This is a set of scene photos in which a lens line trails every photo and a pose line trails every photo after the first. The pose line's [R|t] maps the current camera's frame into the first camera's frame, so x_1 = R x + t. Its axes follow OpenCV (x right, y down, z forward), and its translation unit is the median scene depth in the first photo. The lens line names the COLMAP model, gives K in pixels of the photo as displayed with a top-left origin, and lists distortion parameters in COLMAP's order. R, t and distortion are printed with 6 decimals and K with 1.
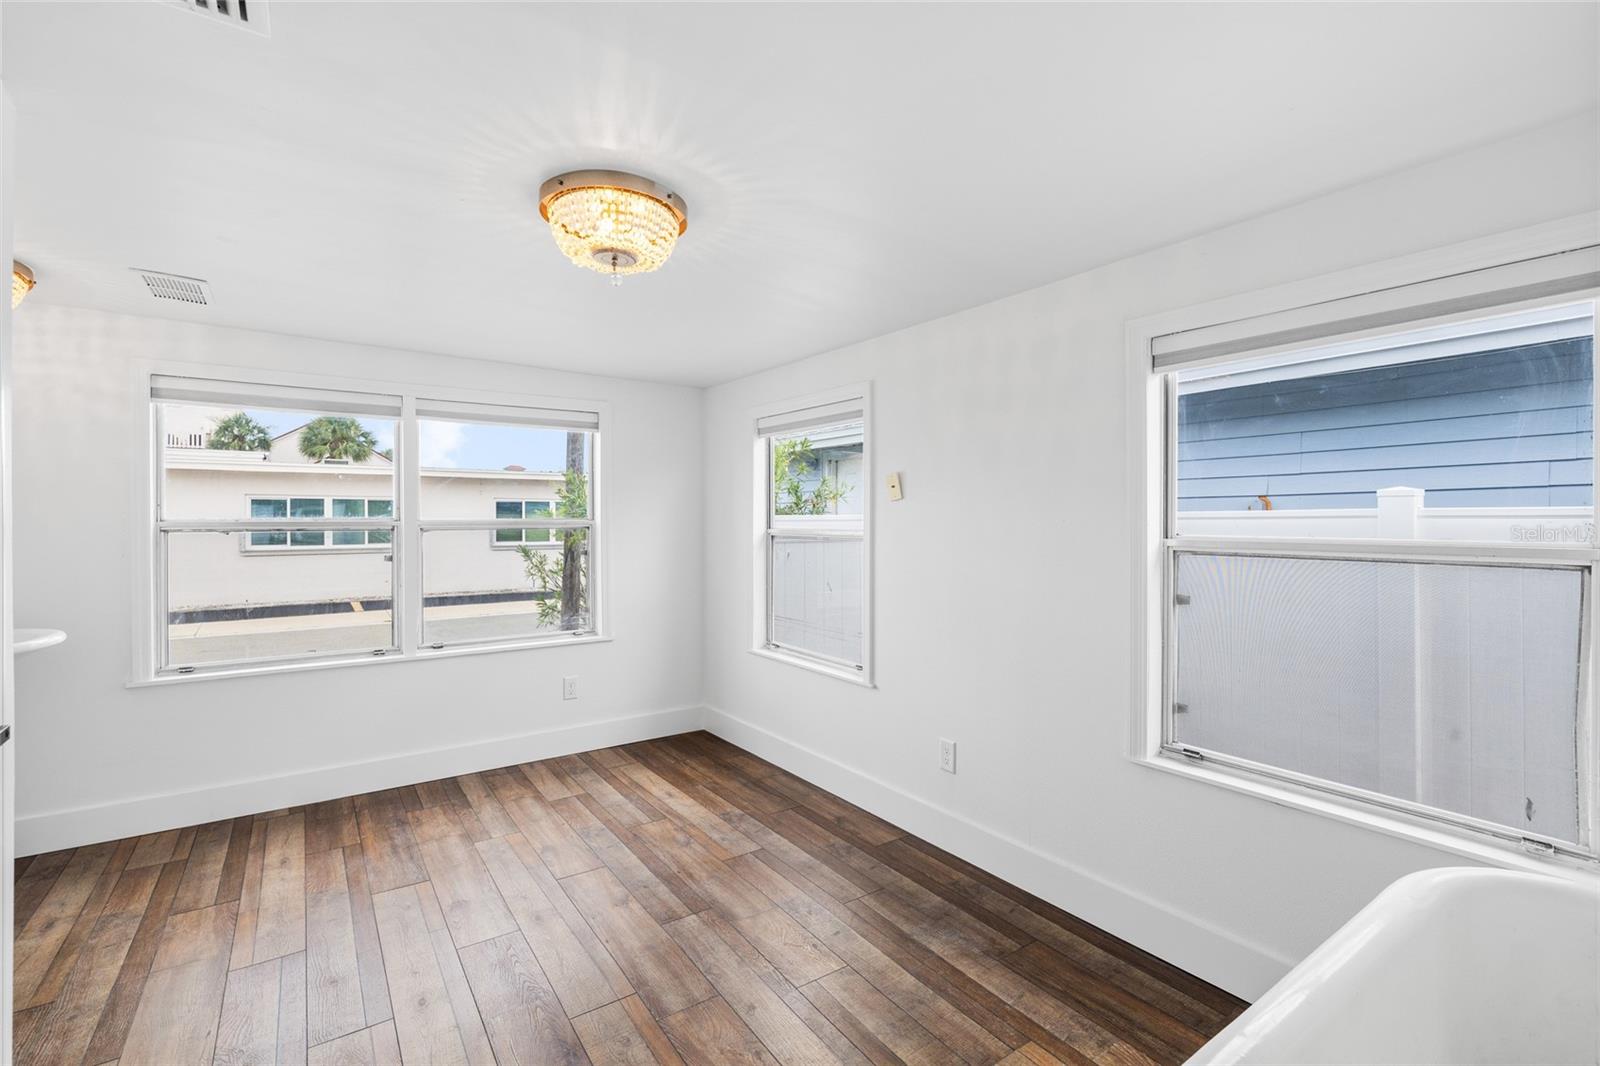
lens RADIAL K [[716.2, 0, 797.8], [0, 716.2, 516.3], [0, 0, 1]] dist [-0.004154, -0.000372]
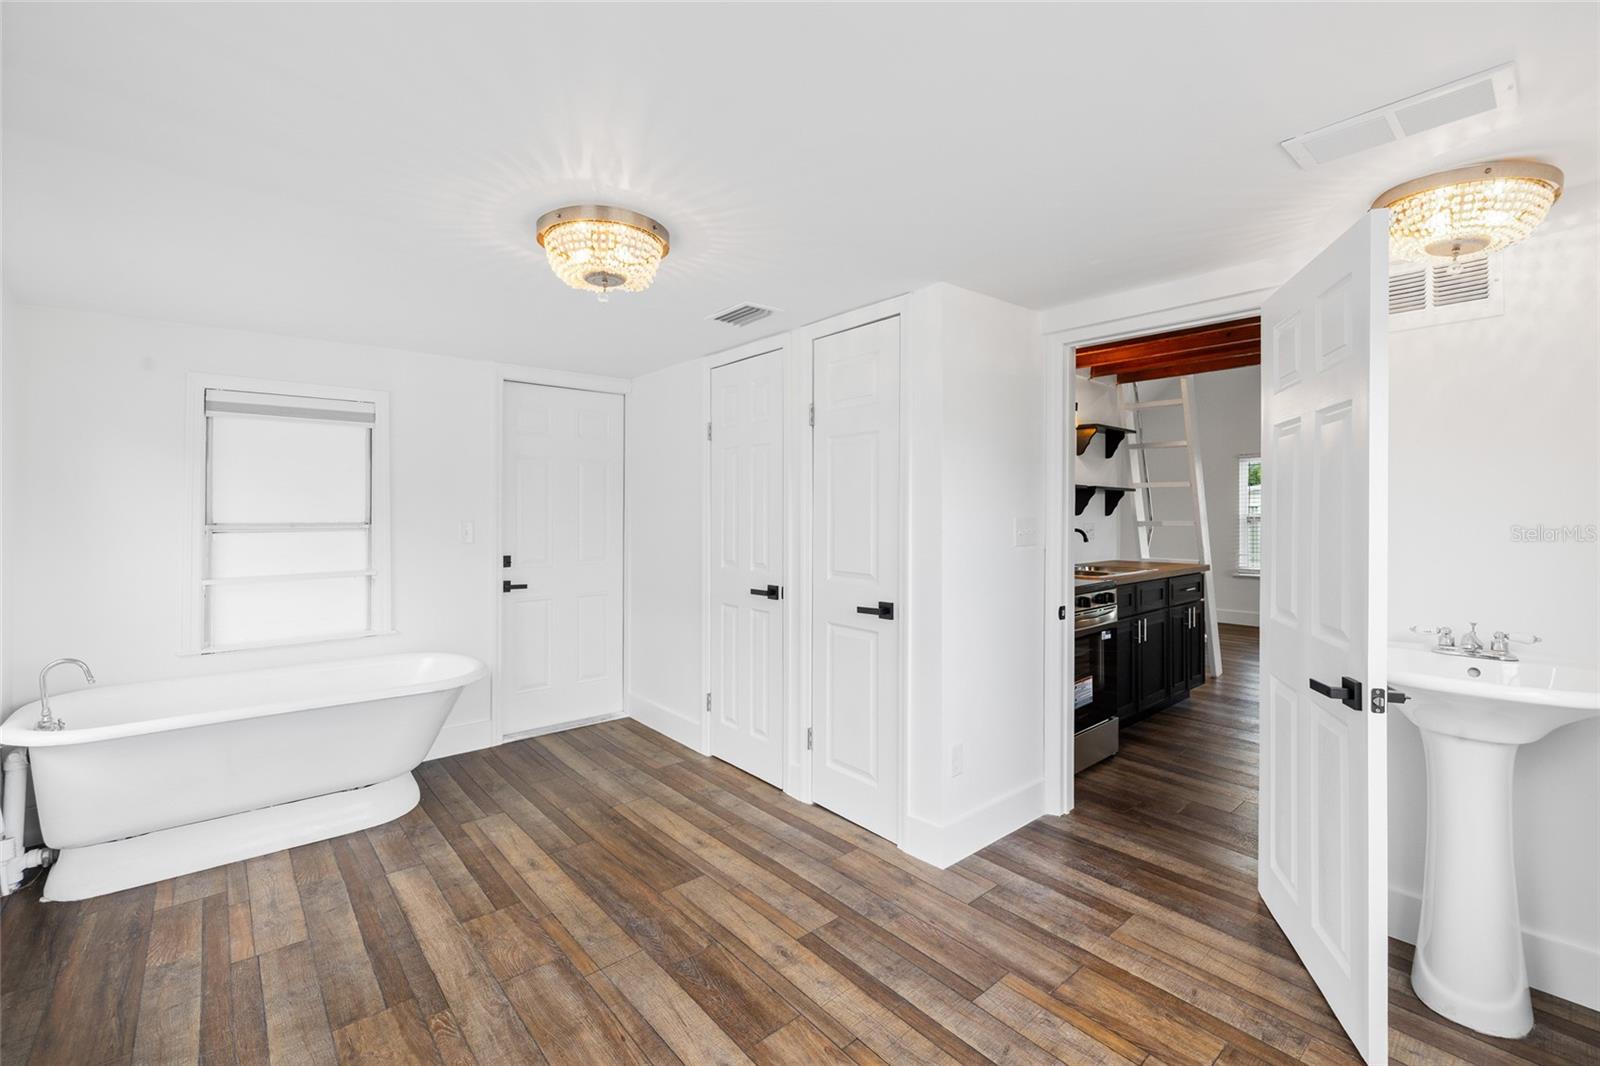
lens RADIAL K [[681.1, 0, 797.7], [0, 681.1, 491.9], [0, 0, 1]] dist [-0.002591, -0.000862]
pose [[-0.994592, -0.000680, -0.103857, -0.268036], [0.002752, 0.999455, -0.032900, 0.008065], [0.103823, -0.033008, -0.994048, 1.274376]]
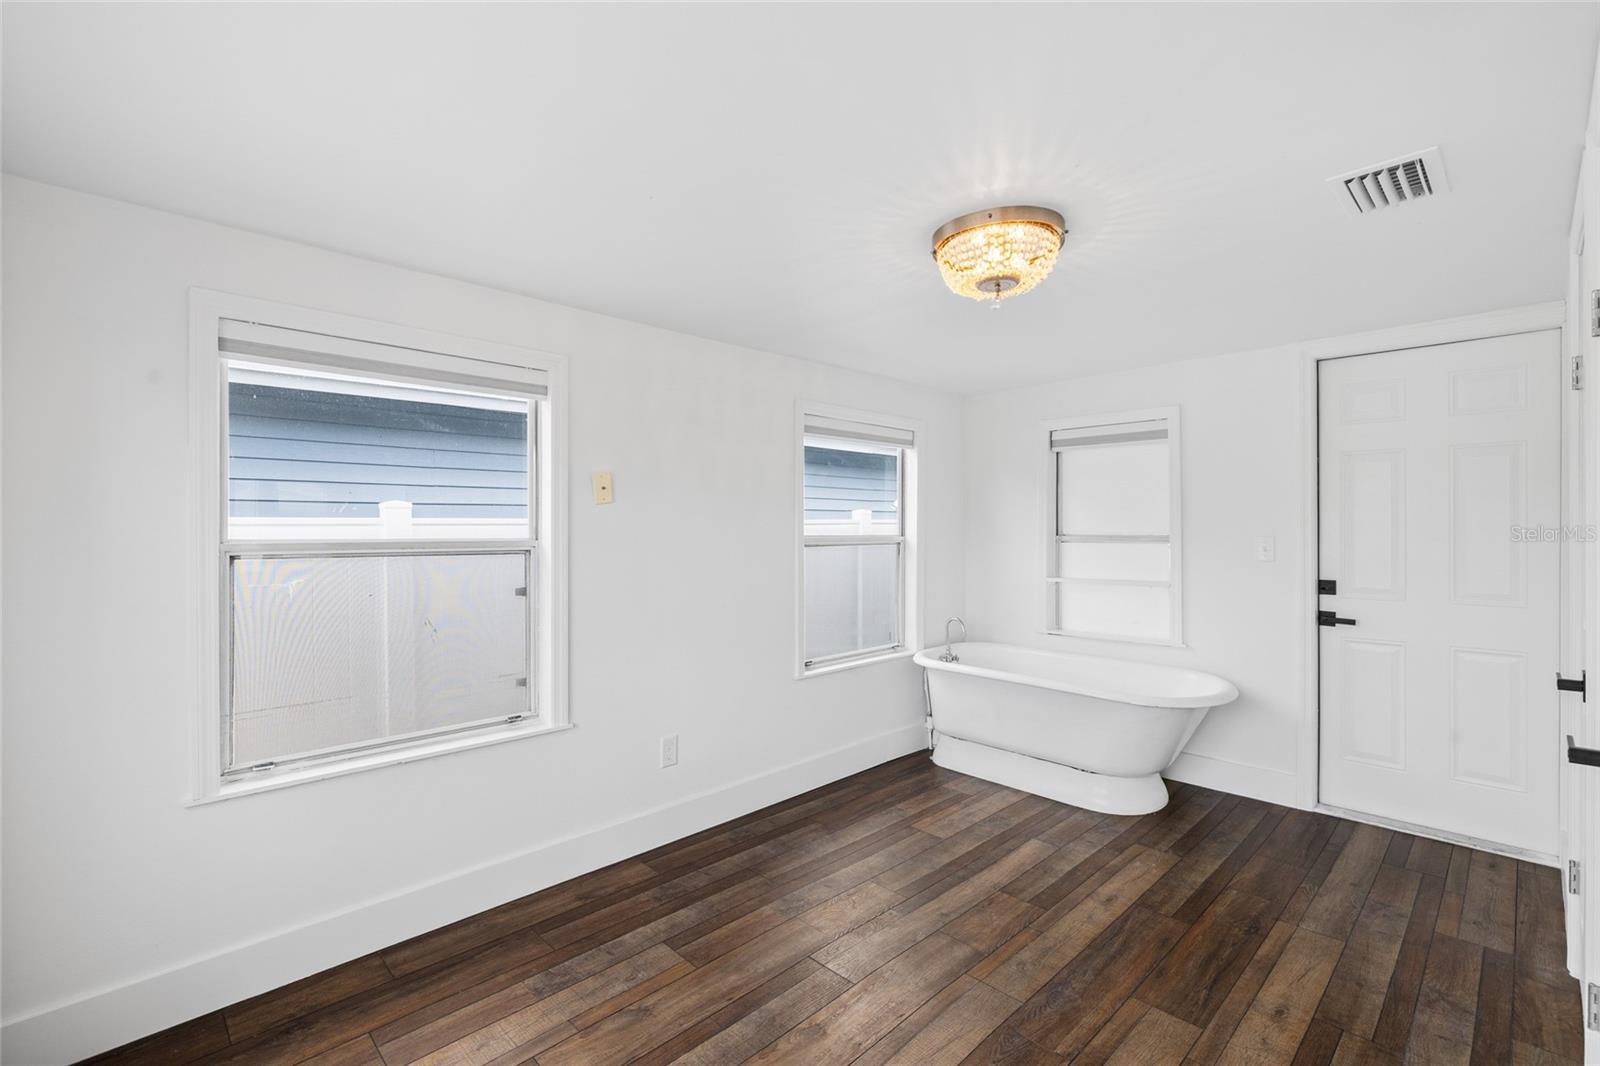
lens RADIAL K [[716.2, 0, 797.8], [0, 716.2, 516.3], [0, 0, 1]] dist [-0.004154, -0.000372]
pose [[-0.163522, 0.017167, 0.986390, -0.779127], [-0.002266, 0.999839, -0.017776, 0.009808], [-0.986537, -0.005142, -0.163457, 0.897685]]
